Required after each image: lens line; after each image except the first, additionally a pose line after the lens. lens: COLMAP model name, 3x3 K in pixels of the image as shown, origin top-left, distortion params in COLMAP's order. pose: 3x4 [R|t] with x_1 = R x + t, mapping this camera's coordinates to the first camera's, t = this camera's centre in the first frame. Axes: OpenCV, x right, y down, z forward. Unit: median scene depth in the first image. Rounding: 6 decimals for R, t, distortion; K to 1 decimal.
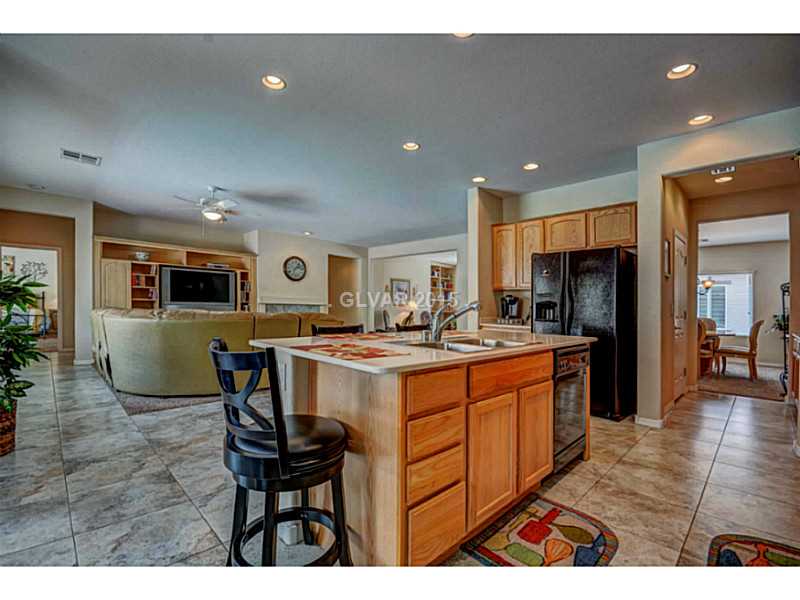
lens RADIAL K [[364.7, 0, 398.1], [0, 364.7, 298.0], [0, 0, 1]] dist [-0.012177, -0.000540]
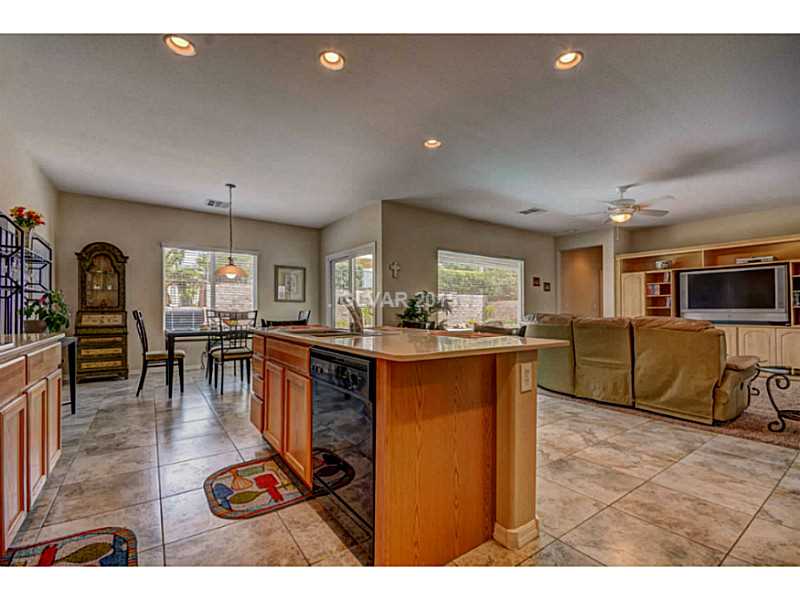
lens RADIAL K [[364.7, 0, 396.3], [0, 364.7, 305.6], [0, 0, 1]] dist [-0.012177, -0.000540]
pose [[-0.183499, -0.038506, -0.982266, 0.456463], [0.015162, 0.999003, -0.041995, 0.031815], [0.982903, -0.022599, -0.182732, 0.499023]]
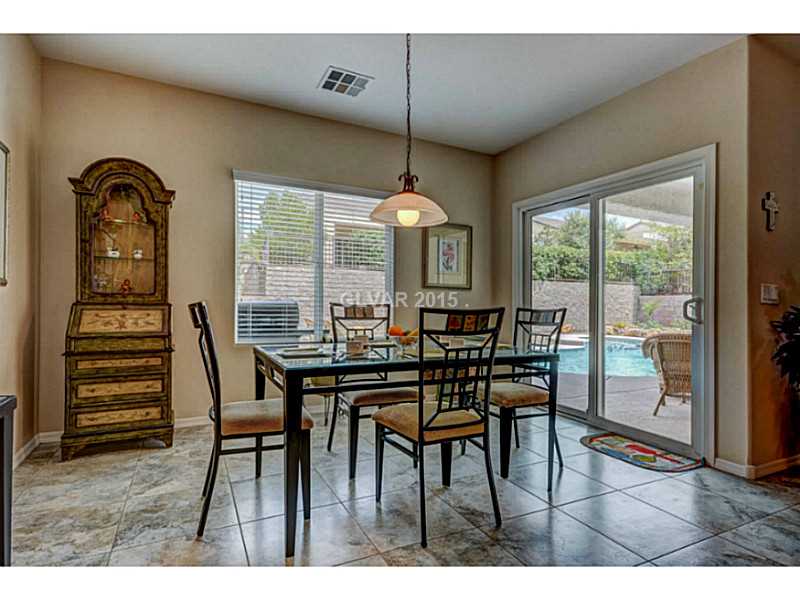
lens RADIAL K [[434.5, 0, 402.4], [0, 434.5, 302.1], [0, 0, 1]] dist [0.003266, 0.000313]
pose [[-0.316670, -0.035178, -0.947883, 0.445077], [0.000003, 0.999312, -0.037088, 0.031294], [0.948536, -0.011748, -0.316452, 0.486377]]
